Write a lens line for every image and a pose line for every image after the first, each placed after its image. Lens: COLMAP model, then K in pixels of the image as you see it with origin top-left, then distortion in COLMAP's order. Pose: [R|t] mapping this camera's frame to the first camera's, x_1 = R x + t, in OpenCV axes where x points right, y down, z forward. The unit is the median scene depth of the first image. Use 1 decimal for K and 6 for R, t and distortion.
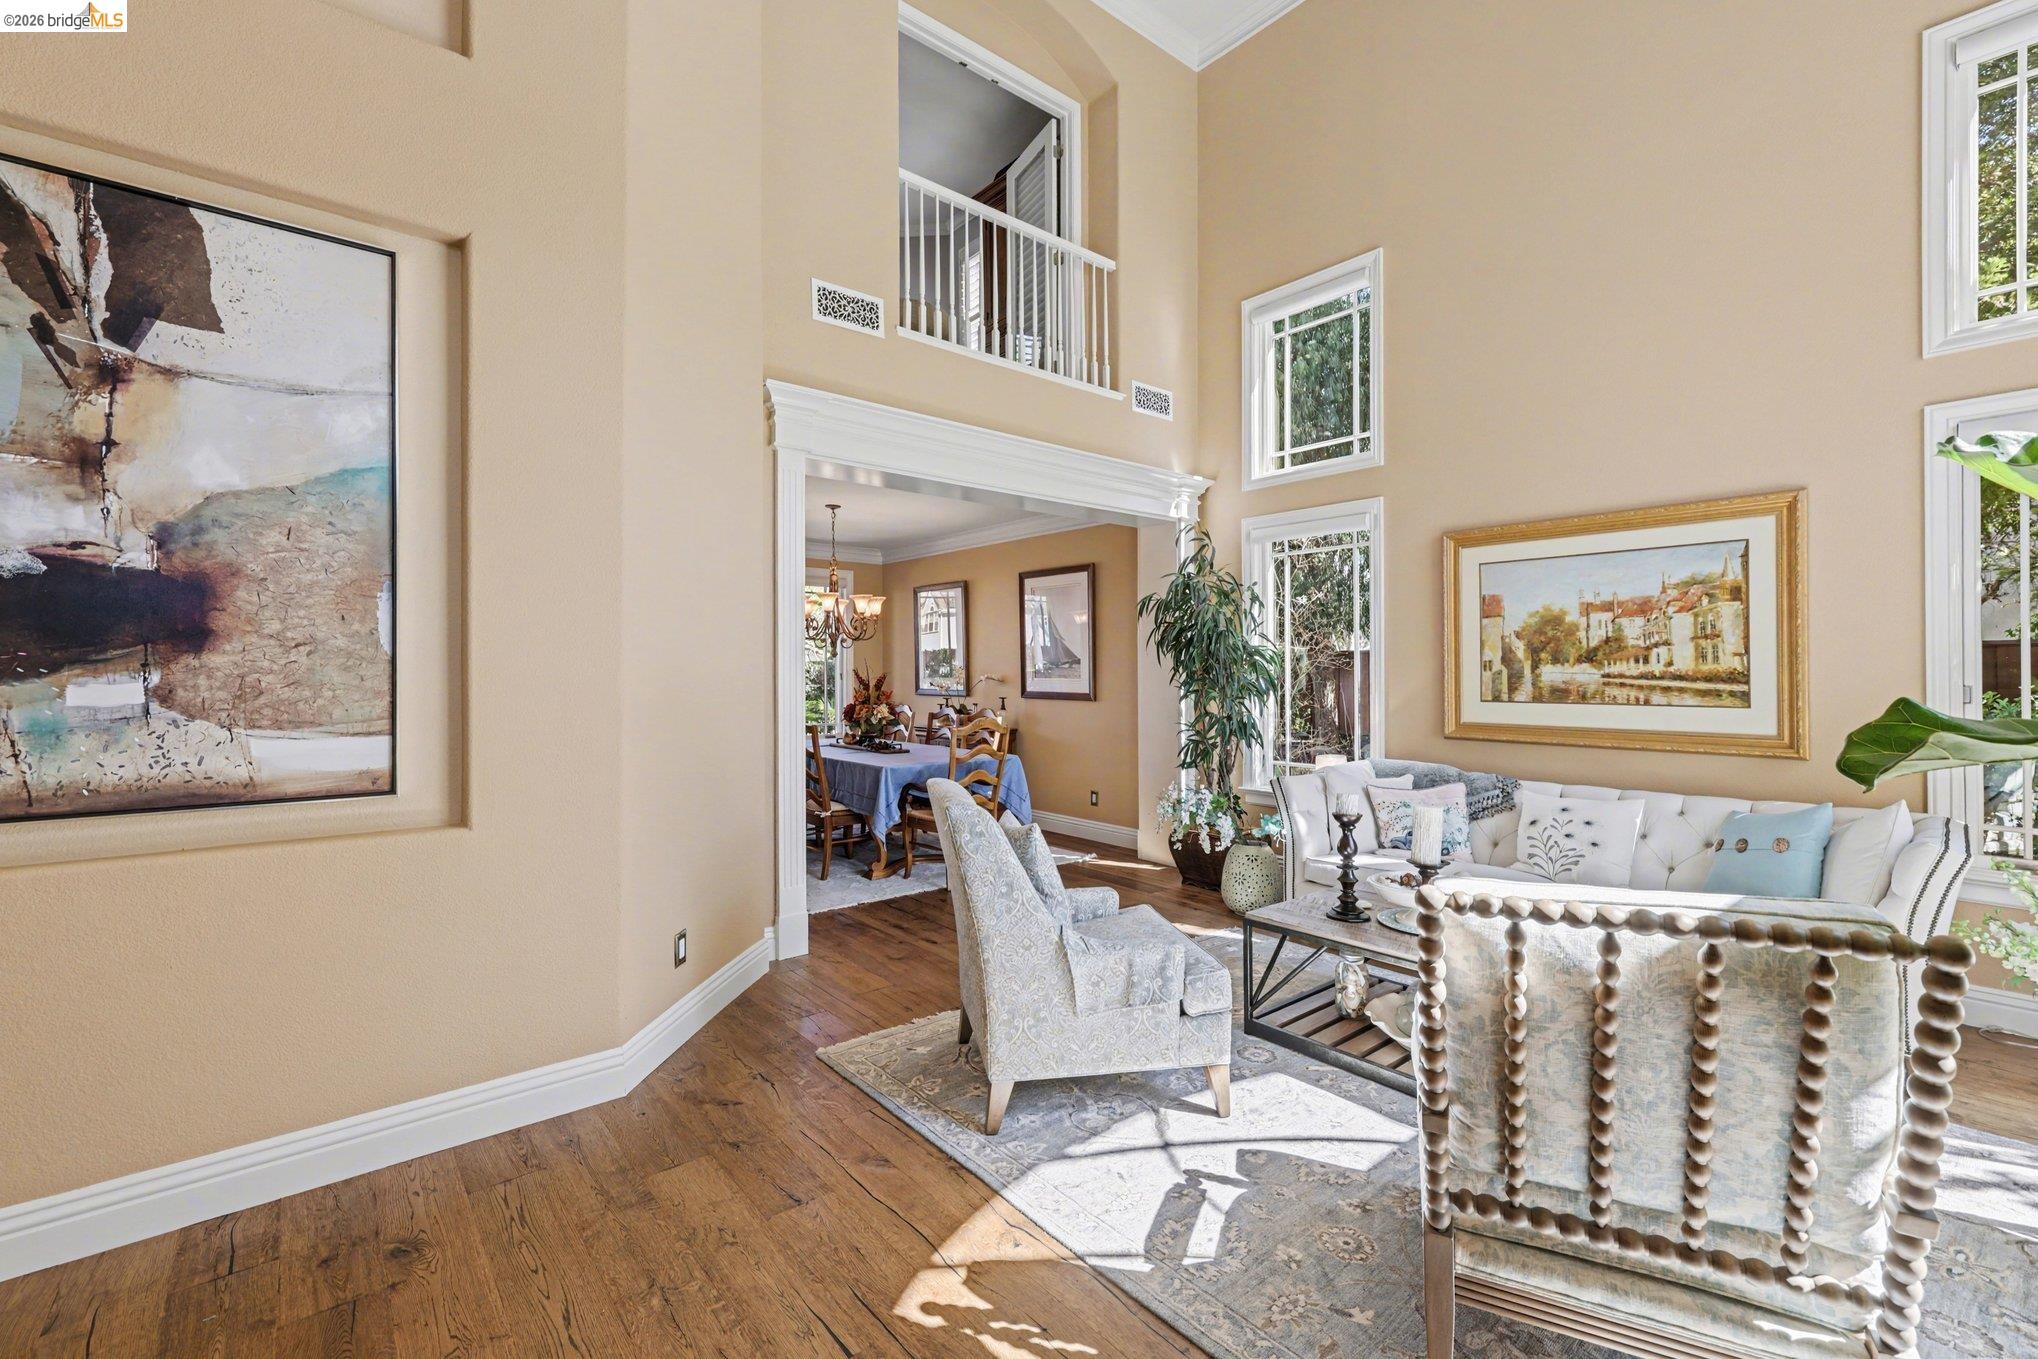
lens RADIAL K [[858.0, 0, 1019.9], [0, 858.0, 666.3], [0, 0, 1]] dist [0.008776, -0.000964]
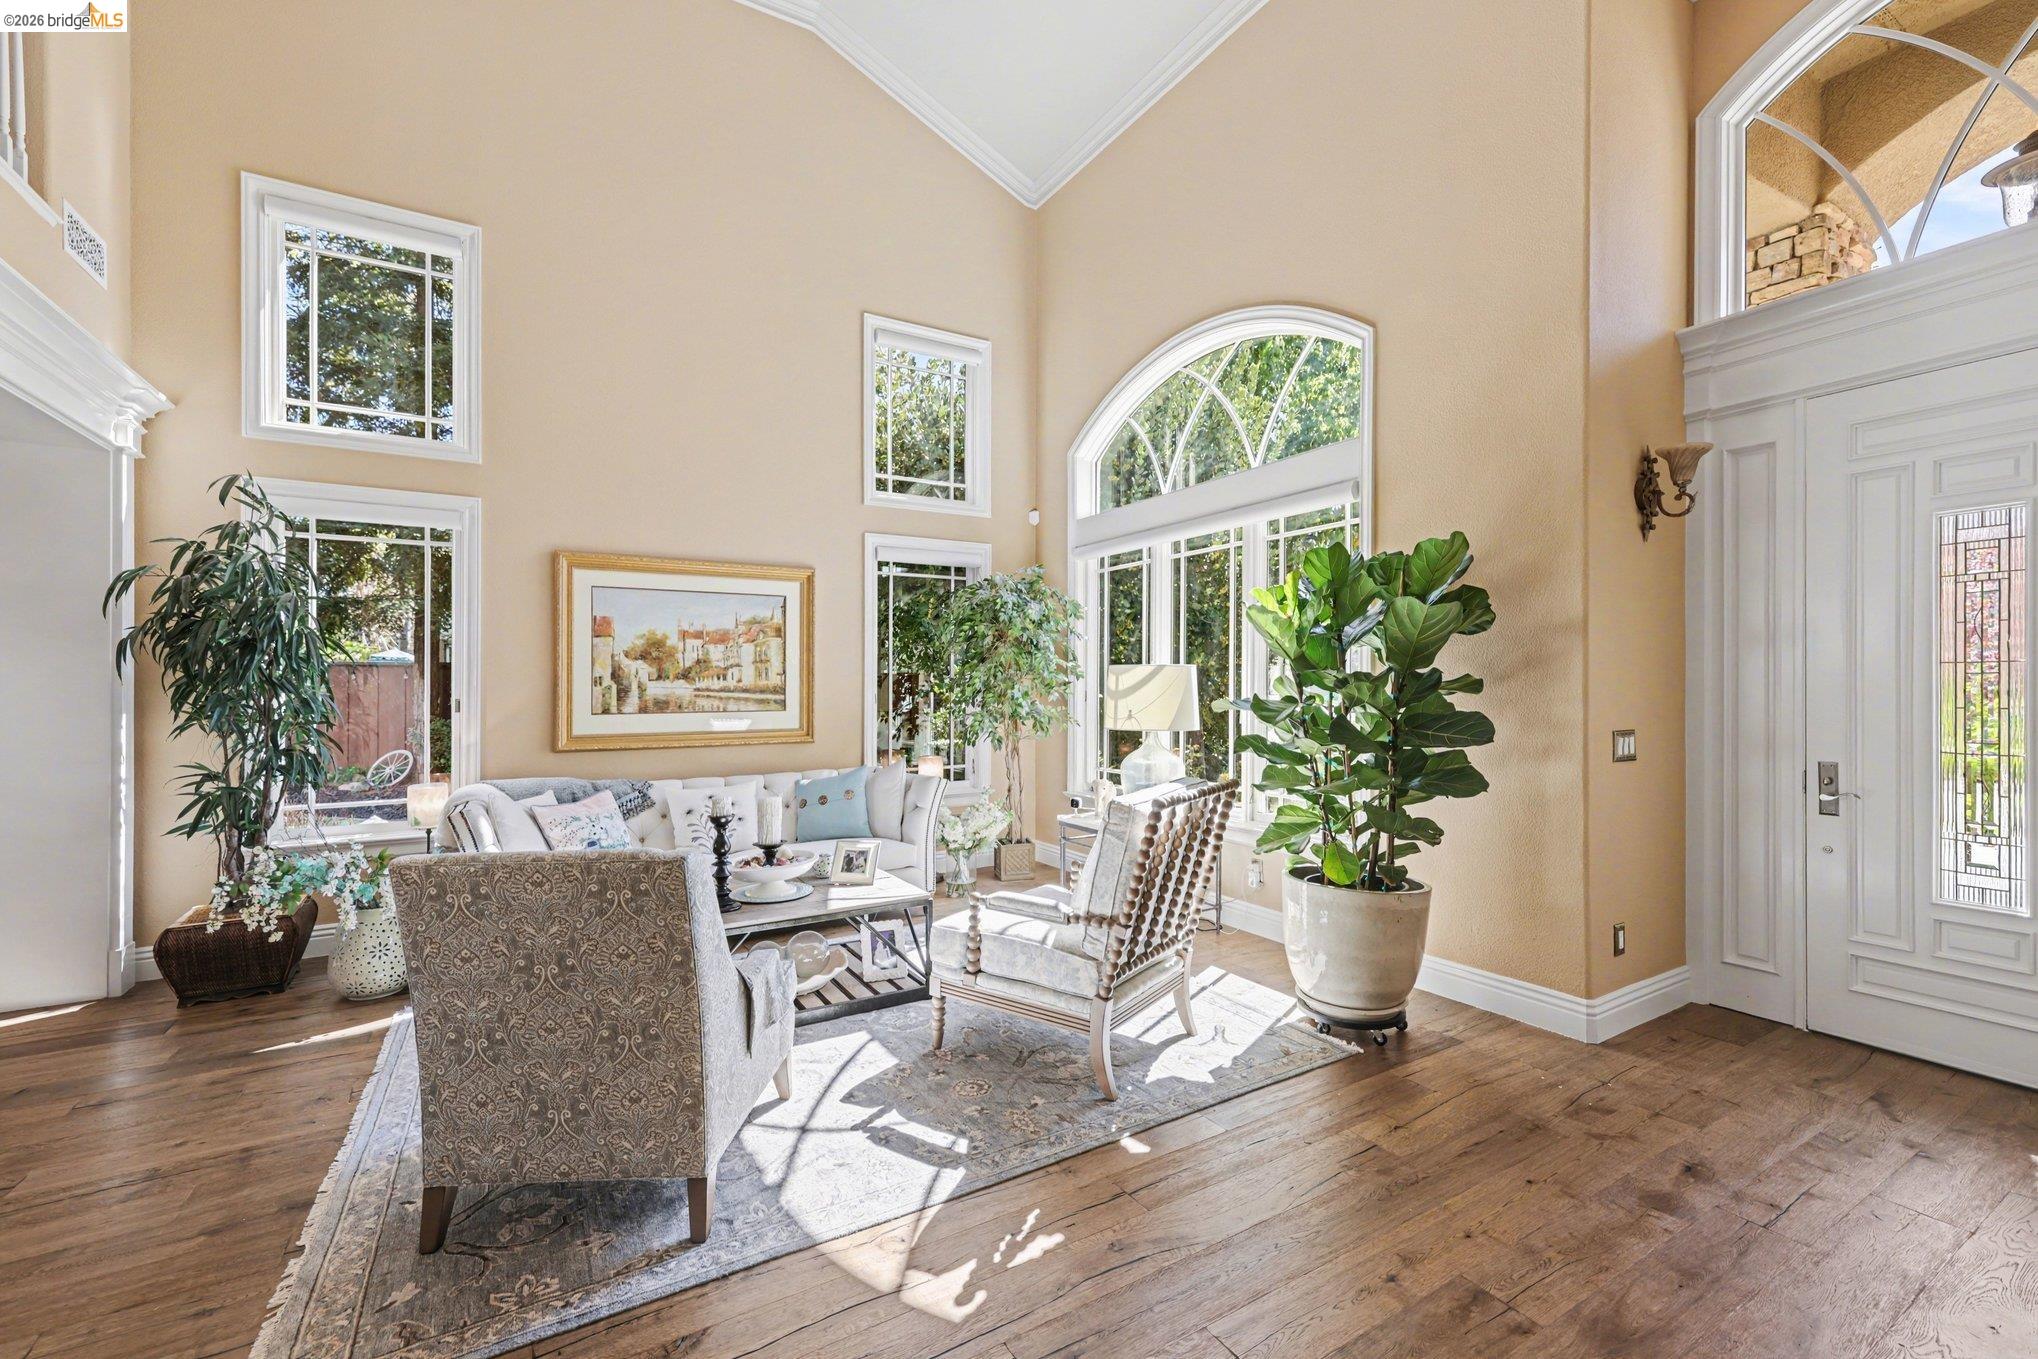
lens RADIAL K [[858.0, 0, 1024.0], [0, 858.0, 685.1], [0, 0, 1]] dist [0.008776, -0.000964]
pose [[0.153609, 0.000376, 0.988132, -0.453672], [-0.001577, 0.999999, -0.000136, 0.003508], [-0.988130, -0.001538, 0.153610, 0.314026]]
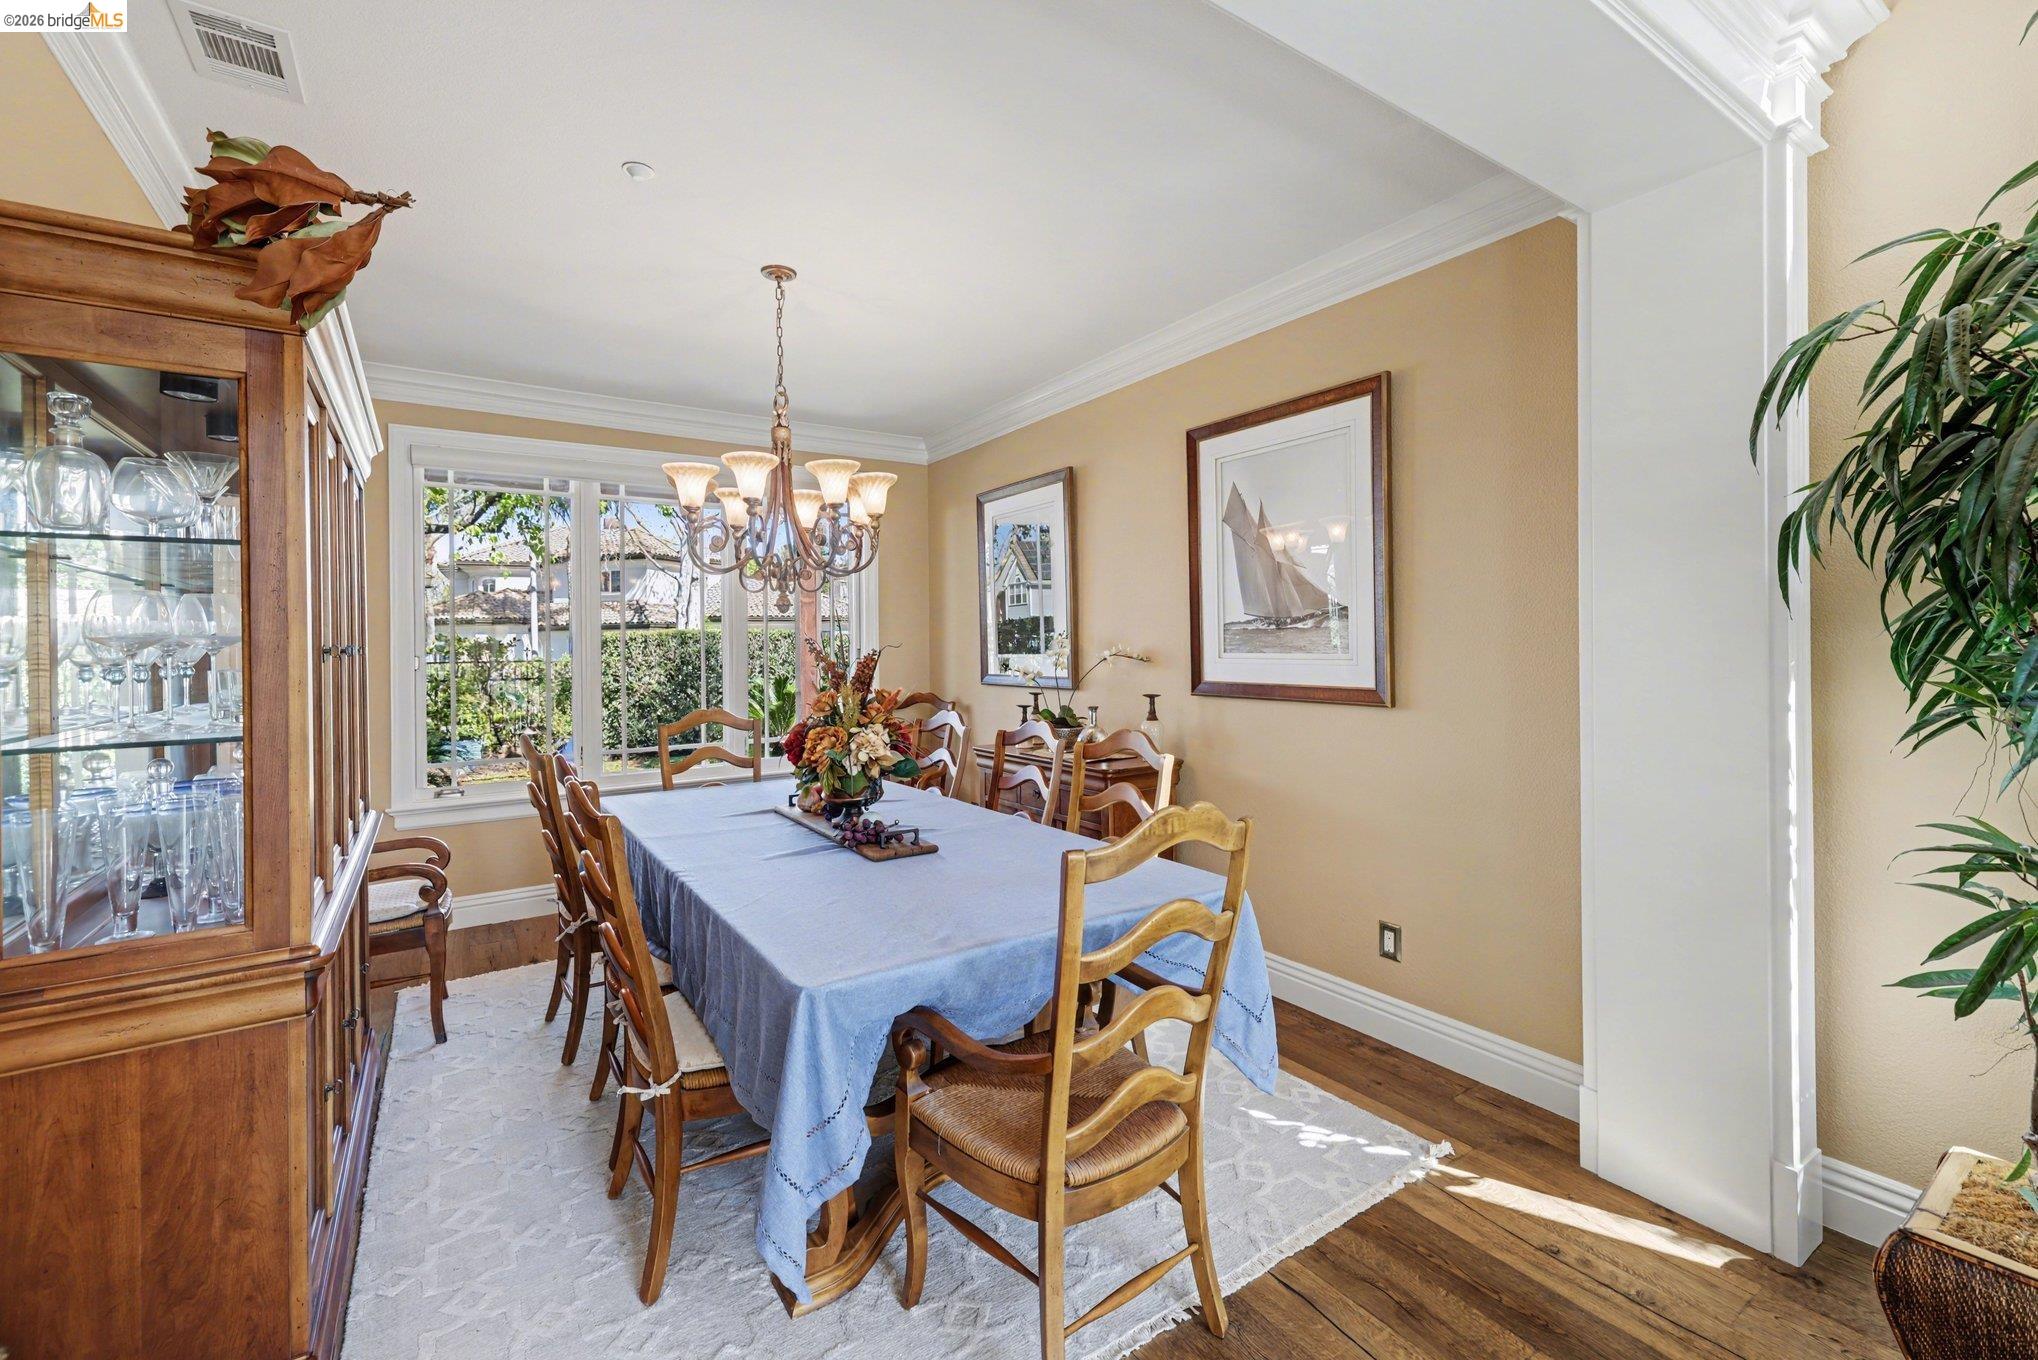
lens RADIAL K [[858.0, 0, 1015.5], [0, 858.0, 644.1], [0, 0, 1]] dist [0.008776, -0.000964]
pose [[0.994044, -0.012257, -0.108288, -0.073052], [0.012649, 0.999916, 0.002933, 0.010107], [0.108243, -0.004285, 0.994115, 0.868868]]
